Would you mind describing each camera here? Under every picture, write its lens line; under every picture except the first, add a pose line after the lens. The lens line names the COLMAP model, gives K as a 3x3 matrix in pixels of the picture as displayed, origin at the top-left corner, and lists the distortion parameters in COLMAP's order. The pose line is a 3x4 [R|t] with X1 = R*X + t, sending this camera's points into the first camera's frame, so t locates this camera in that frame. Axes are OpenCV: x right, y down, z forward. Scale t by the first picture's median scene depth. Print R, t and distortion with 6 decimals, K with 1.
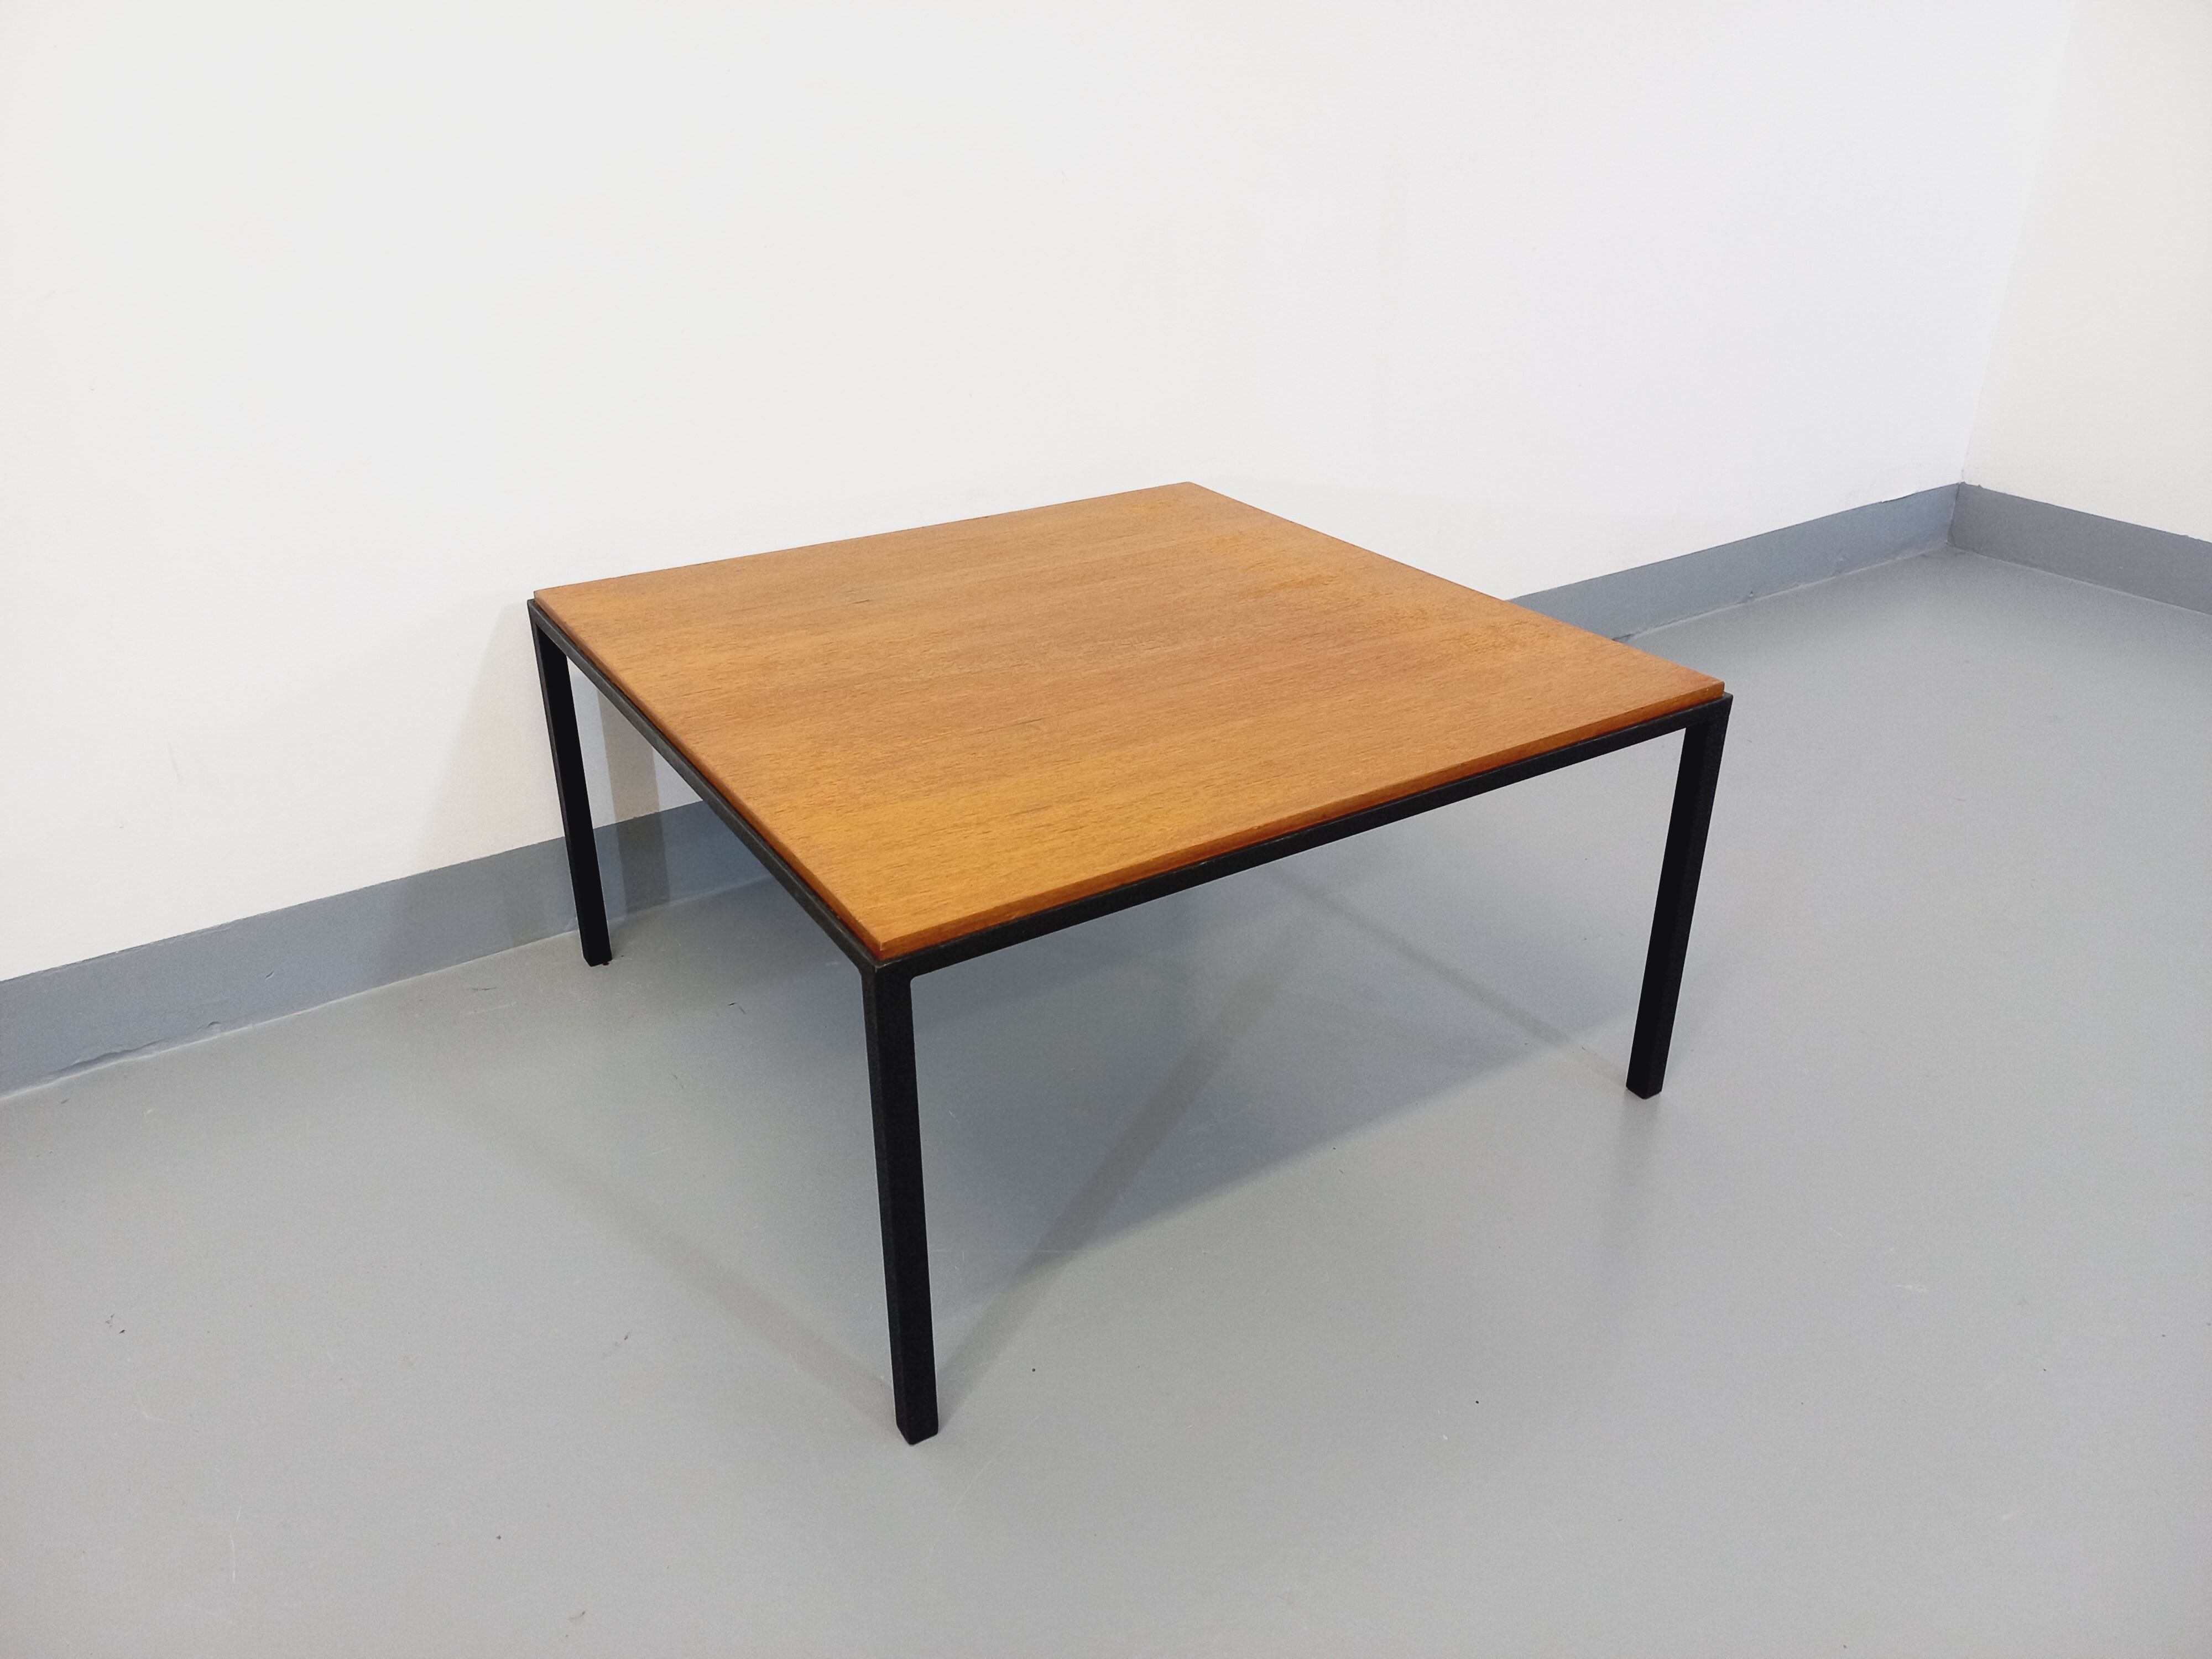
lens RADIAL K [[1621.9, 0, 1094.0], [0, 1621.9, 809.8], [0, 0, 1]] dist [0.091501, -0.103100]
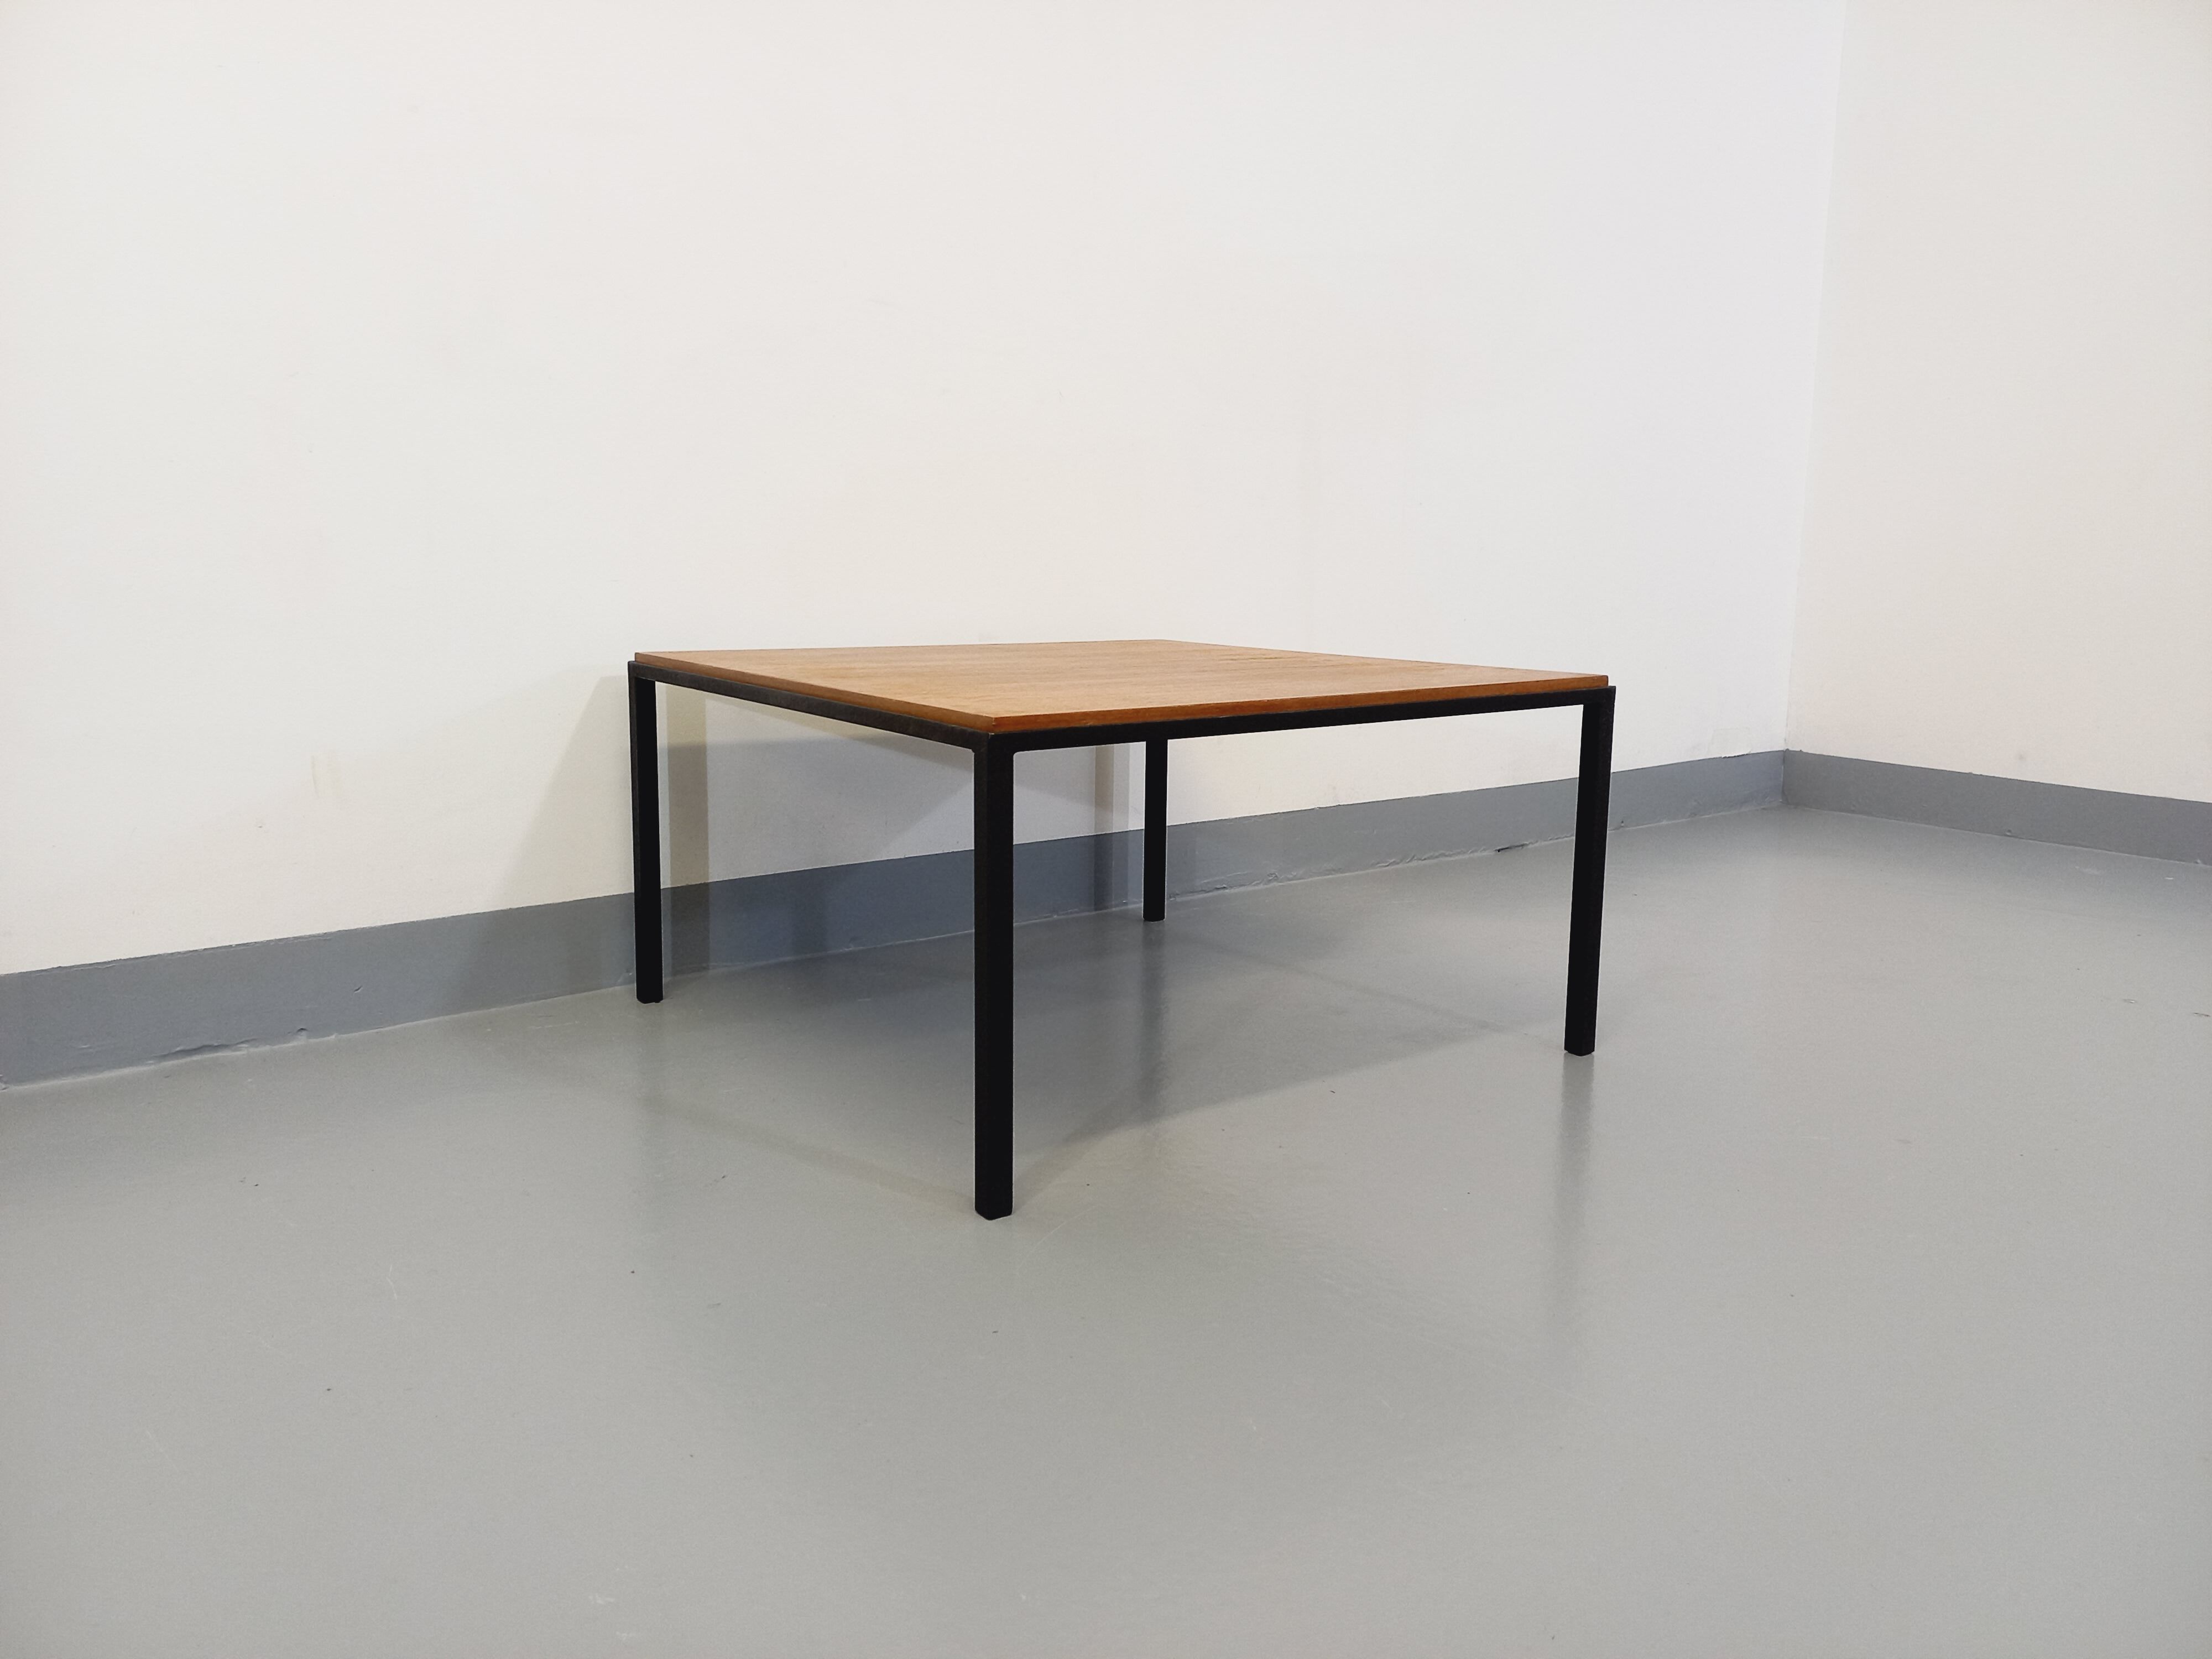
lens RADIAL K [[1623.9, 0, 1115.5], [0, 1623.9, 810.4], [0, 0, 1]] dist [0.094324, -0.115182]
pose [[0.996840, 0.003271, 0.079364, -0.095077], [0.020177, 0.955954, -0.292823, 0.370887], [-0.076827, 0.293499, 0.952867, -0.148524]]
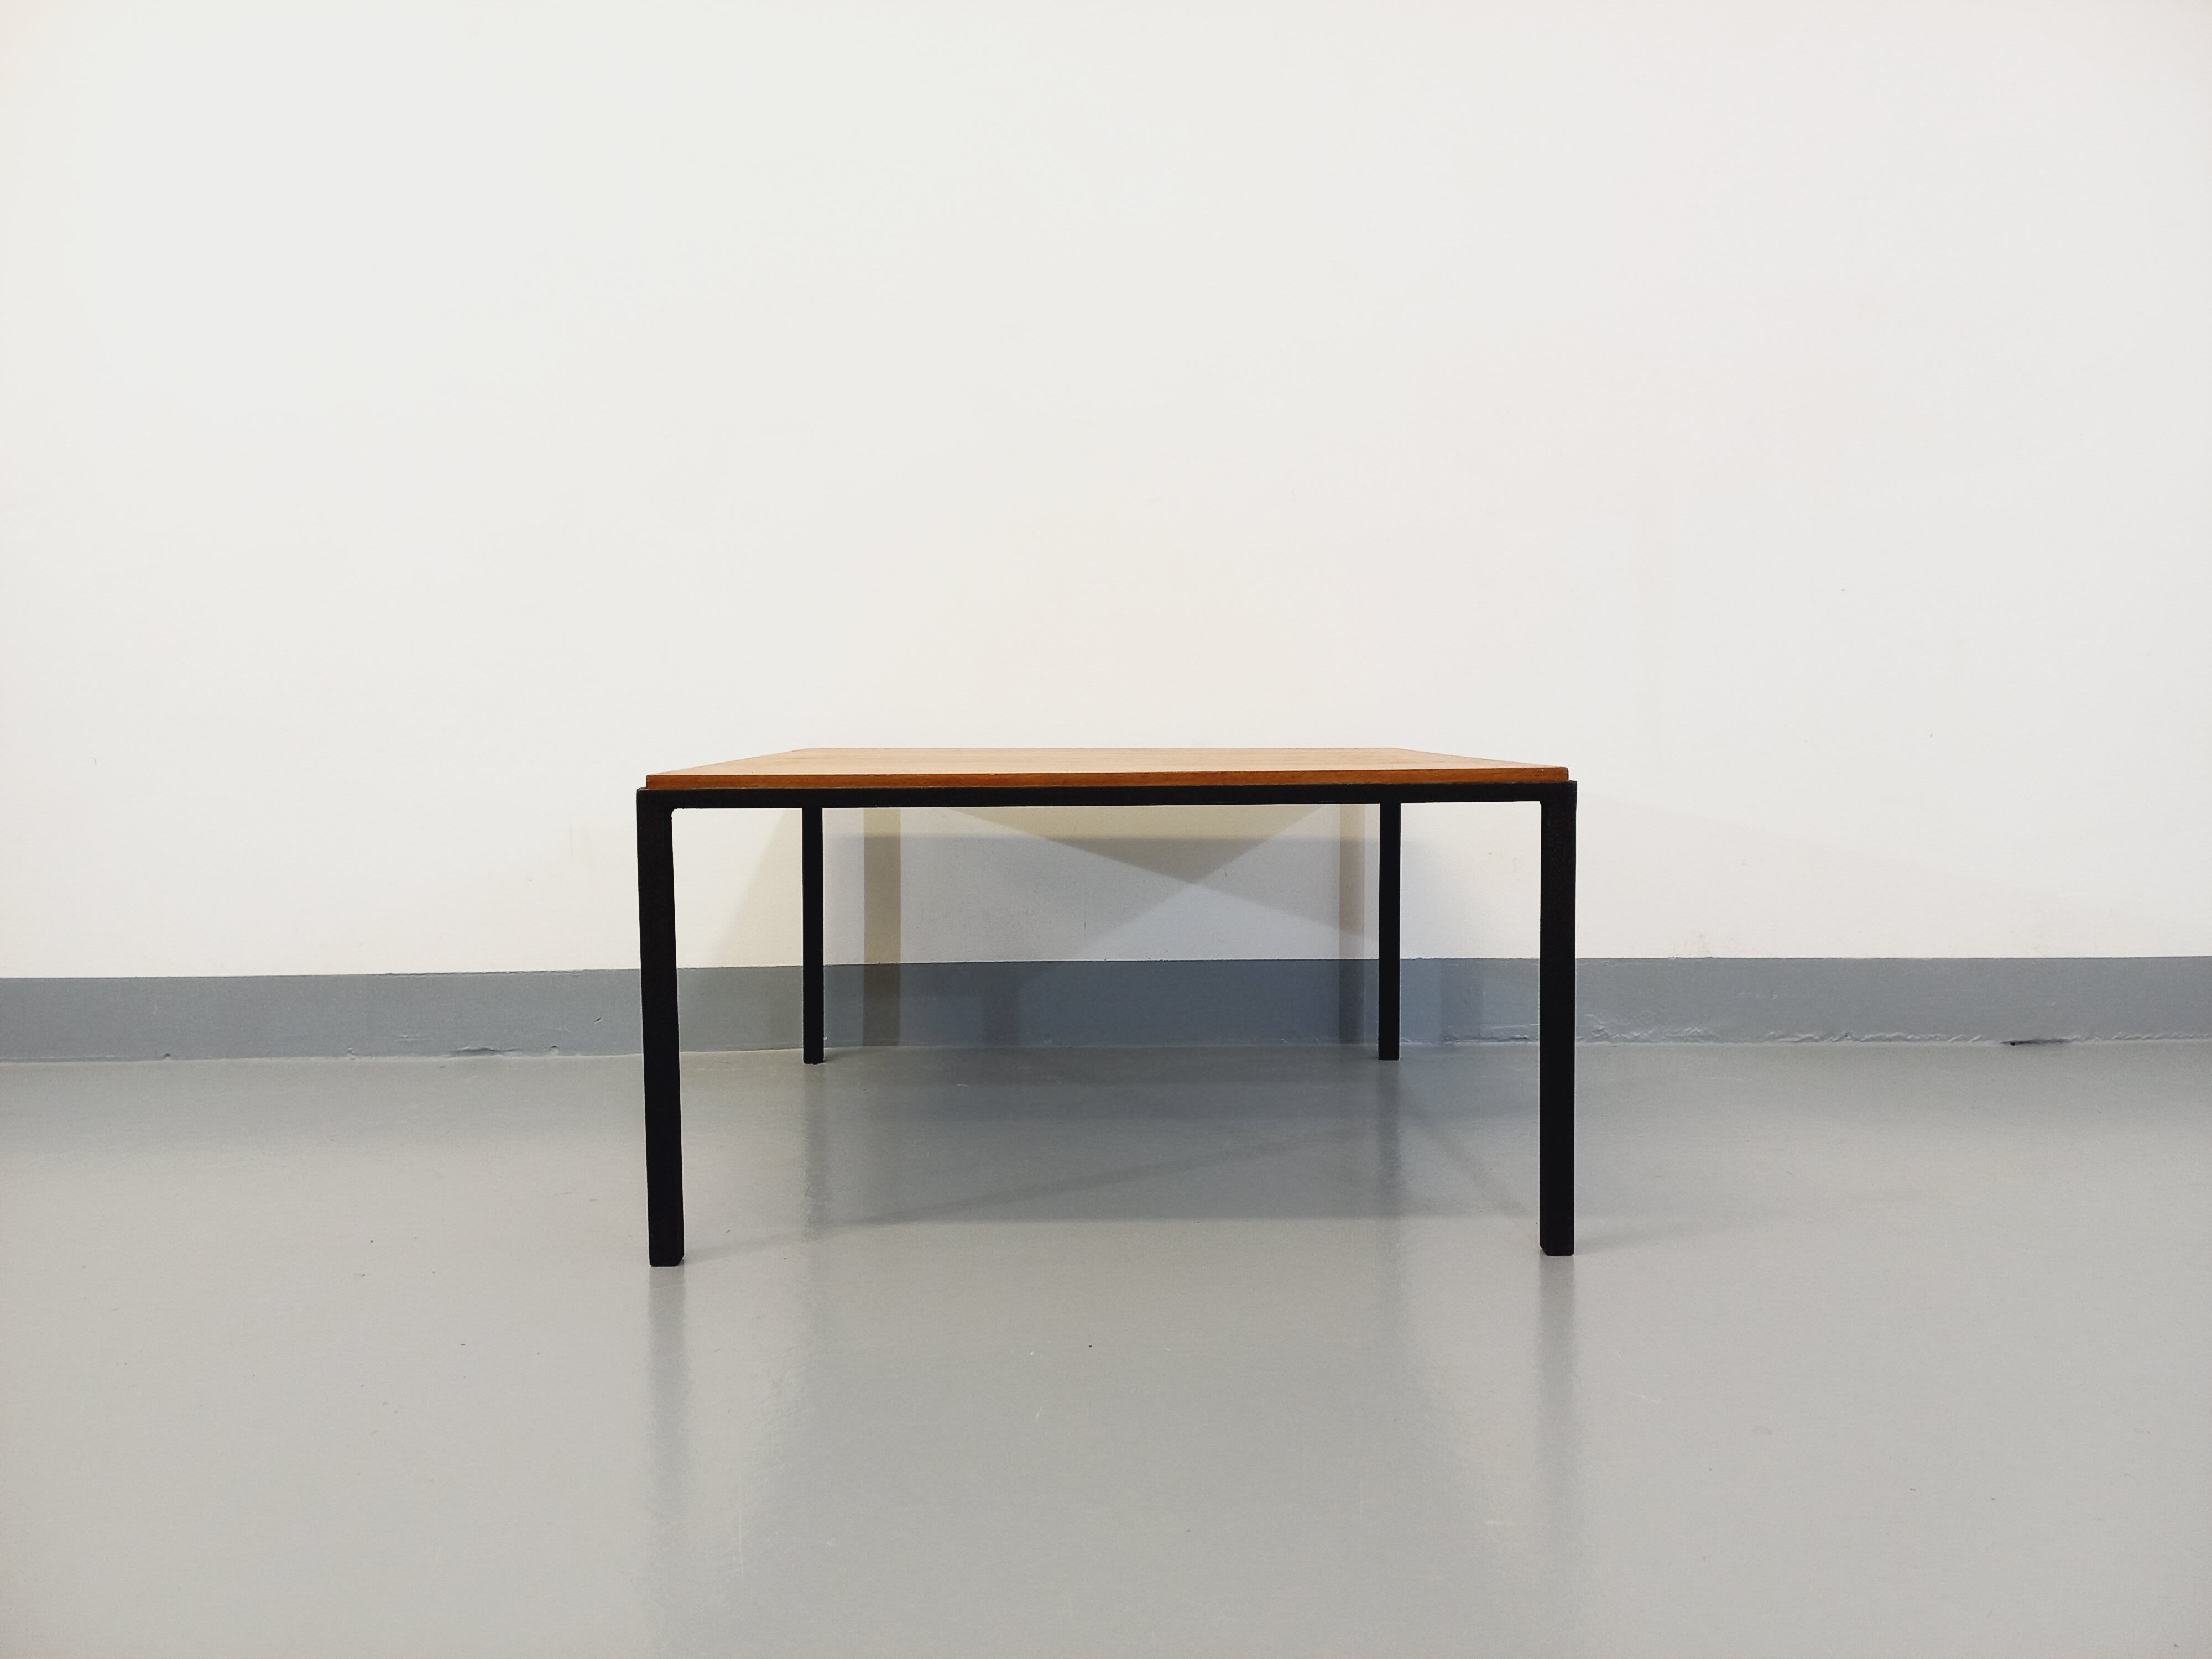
lens RADIAL K [[1623.9, 0, 1115.5], [0, 1623.9, 810.4], [0, 0, 1]] dist [0.094324, -0.115182]
pose [[0.855388, 0.033670, -0.516893, 0.638353], [-0.230313, 0.918542, -0.321303, 0.320577], [0.463970, 0.393886, 0.793464, 0.074449]]
